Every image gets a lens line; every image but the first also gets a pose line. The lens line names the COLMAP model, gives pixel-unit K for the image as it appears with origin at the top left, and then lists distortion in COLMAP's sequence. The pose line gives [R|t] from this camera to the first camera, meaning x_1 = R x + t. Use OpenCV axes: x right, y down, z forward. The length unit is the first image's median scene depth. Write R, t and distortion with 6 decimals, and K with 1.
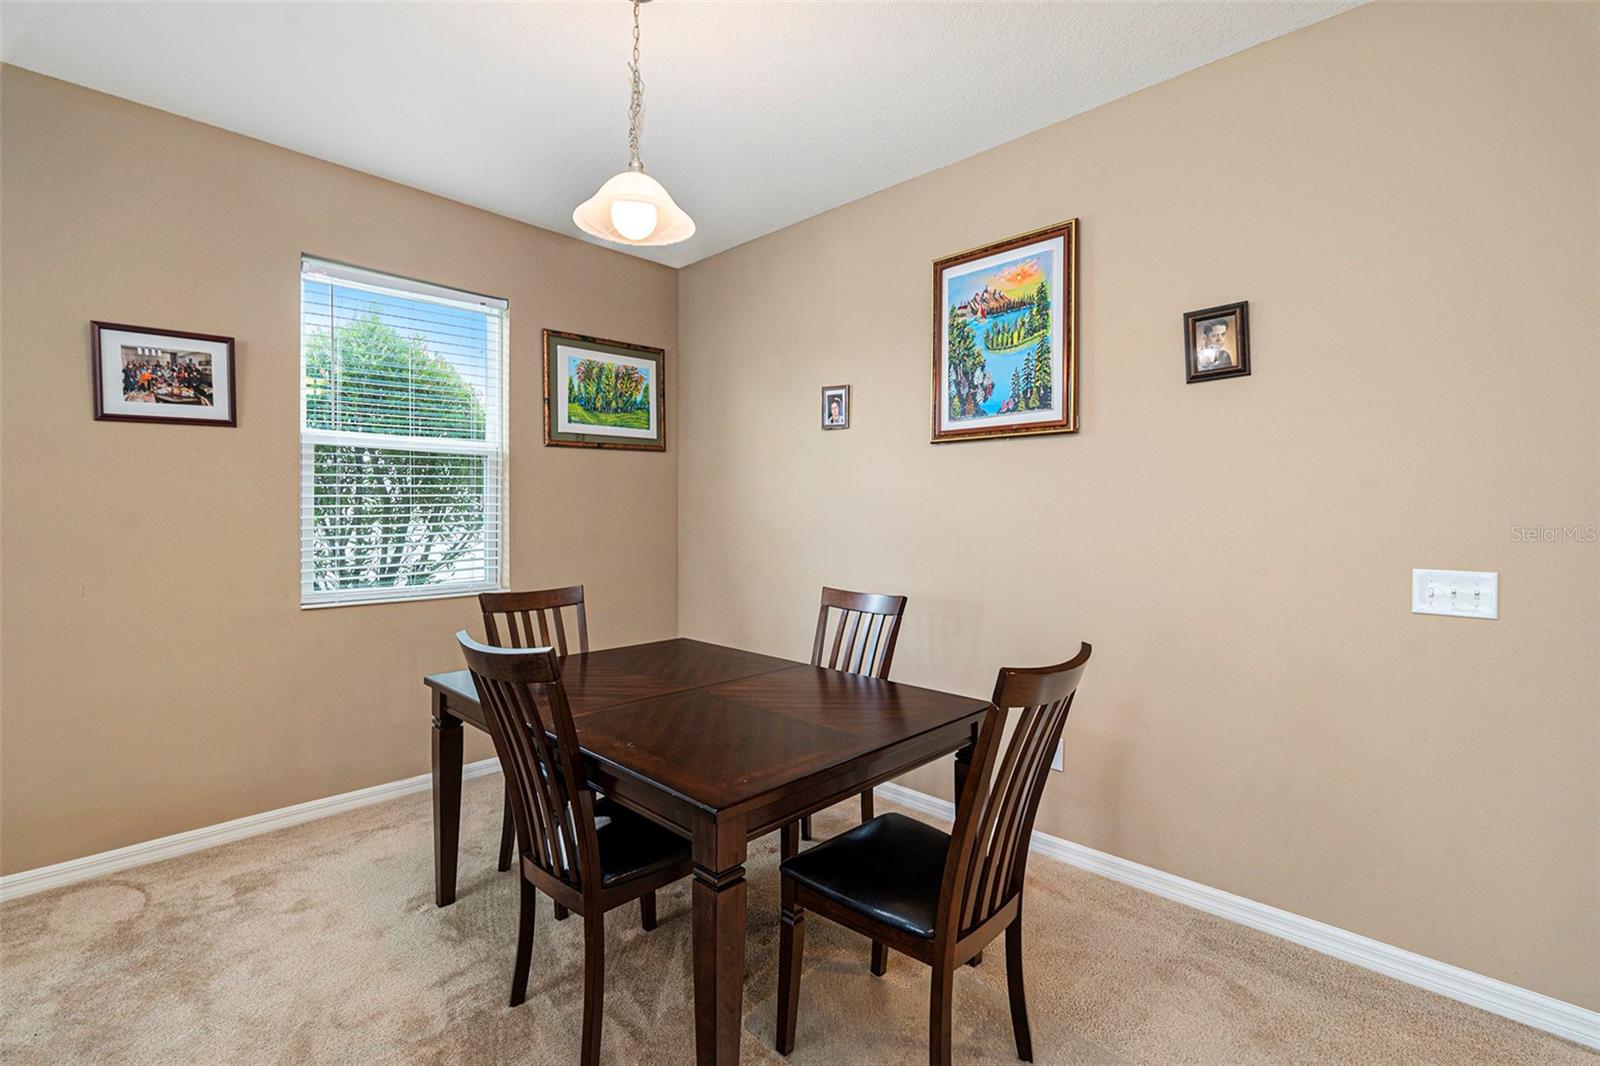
lens RADIAL K [[617.9, 0, 920.1], [0, 617.9, 516.9], [0, 0, 1]] dist [-0.001530, -0.000024]
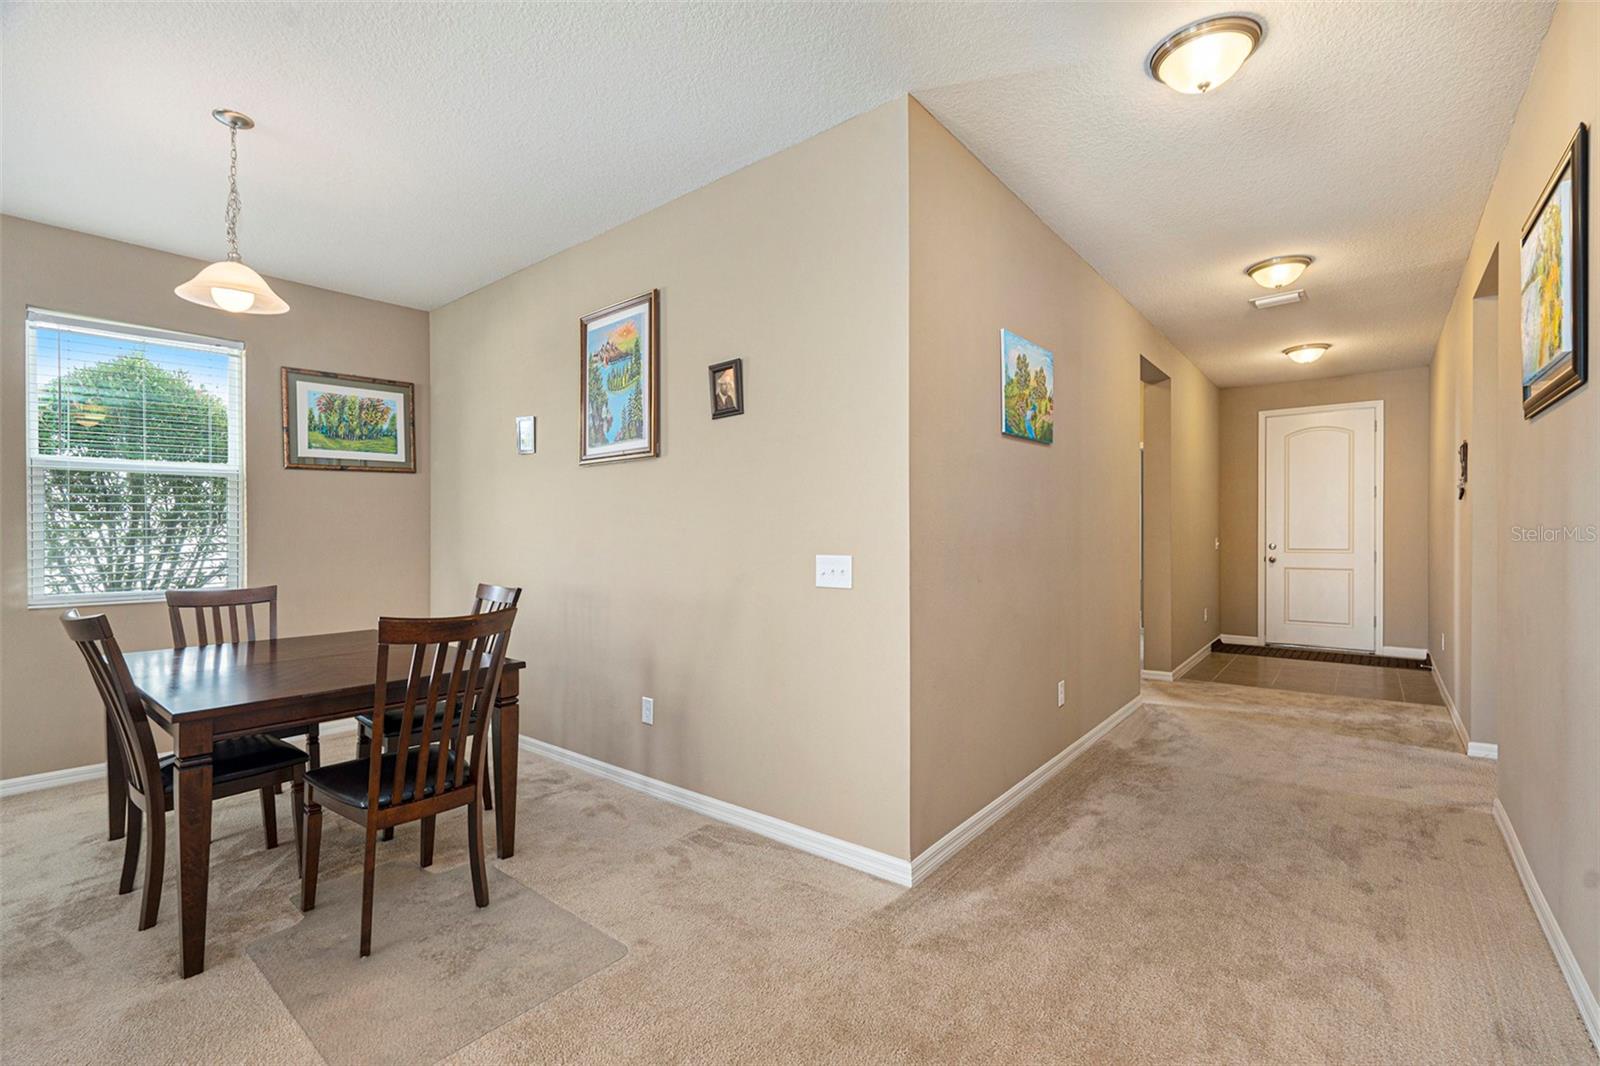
lens RADIAL K [[640.8, 0, 918.4], [0, 640.8, 537.6], [0, 0, 1]] dist [0.011657, -0.000073]
pose [[0.999488, -0.008336, 0.030876, 0.659126], [0.008457, 0.999957, -0.003792, 0.034583], [-0.030843, 0.004051, 0.999516, -0.297901]]
